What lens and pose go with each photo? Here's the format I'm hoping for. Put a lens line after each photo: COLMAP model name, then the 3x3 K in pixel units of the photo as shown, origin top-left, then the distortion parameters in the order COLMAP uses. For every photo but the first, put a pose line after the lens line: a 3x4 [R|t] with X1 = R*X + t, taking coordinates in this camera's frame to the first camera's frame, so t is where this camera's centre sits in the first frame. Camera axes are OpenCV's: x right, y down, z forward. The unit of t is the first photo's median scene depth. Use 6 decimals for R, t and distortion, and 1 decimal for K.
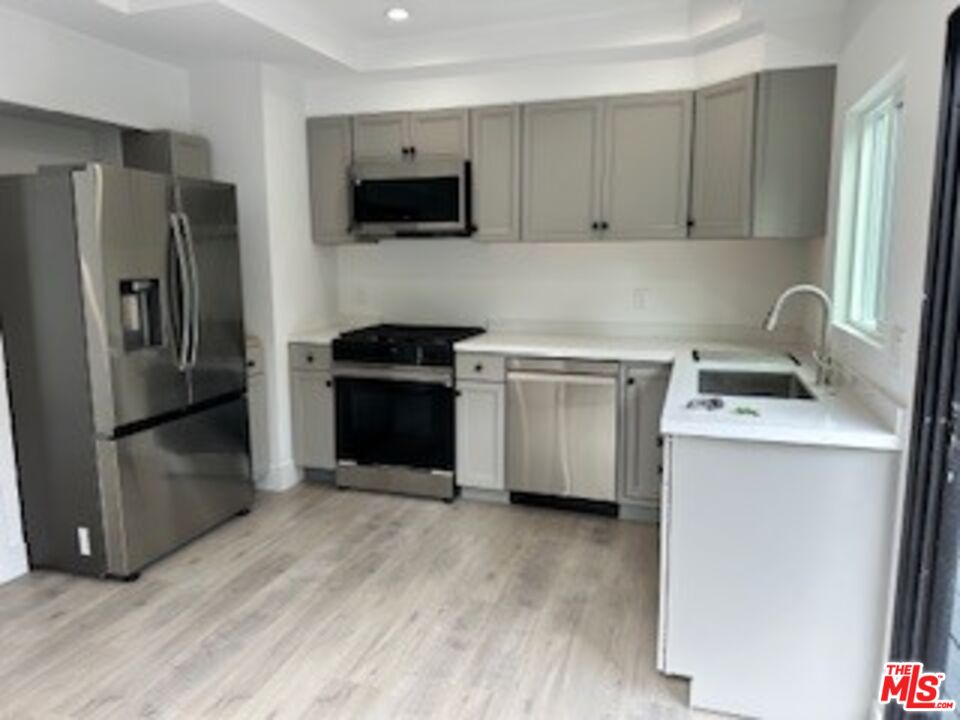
lens RADIAL K [[681.3, 0, 471.7], [0, 681.3, 335.7], [0, 0, 1]] dist [0.066498, -0.089366]
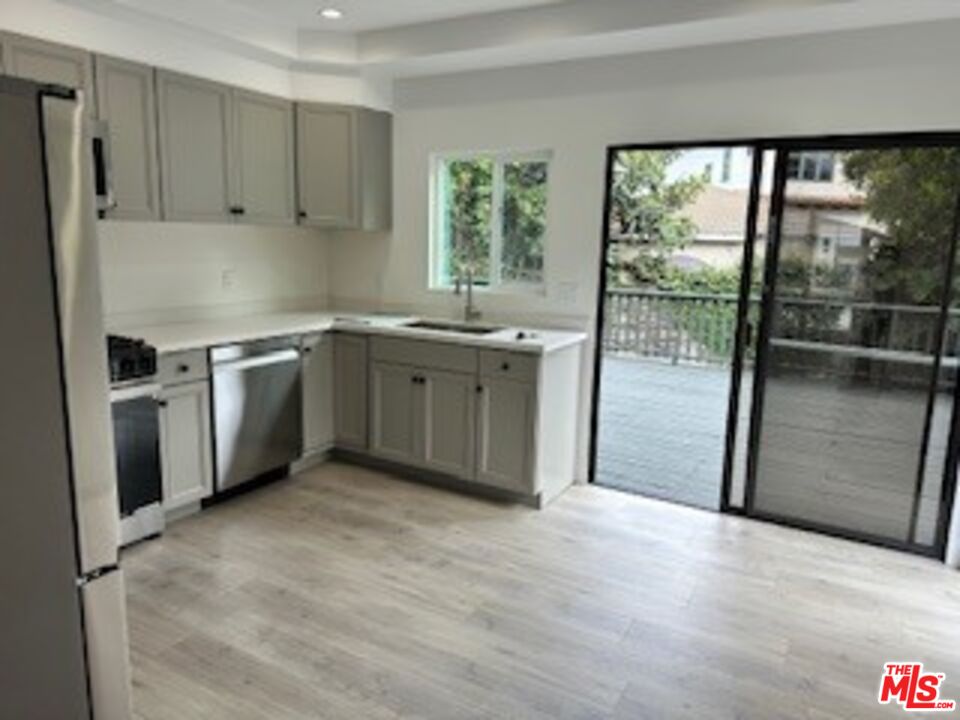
lens RADIAL K [[681.3, 0, 471.7], [0, 681.3, 335.7], [0, 0, 1]] dist [0.066498, -0.089366]
pose [[0.217689, -0.131944, 0.967059, -0.894918], [0.105453, 0.988200, 0.111090, -0.061967], [-0.970305, 0.077796, 0.229034, 0.509511]]
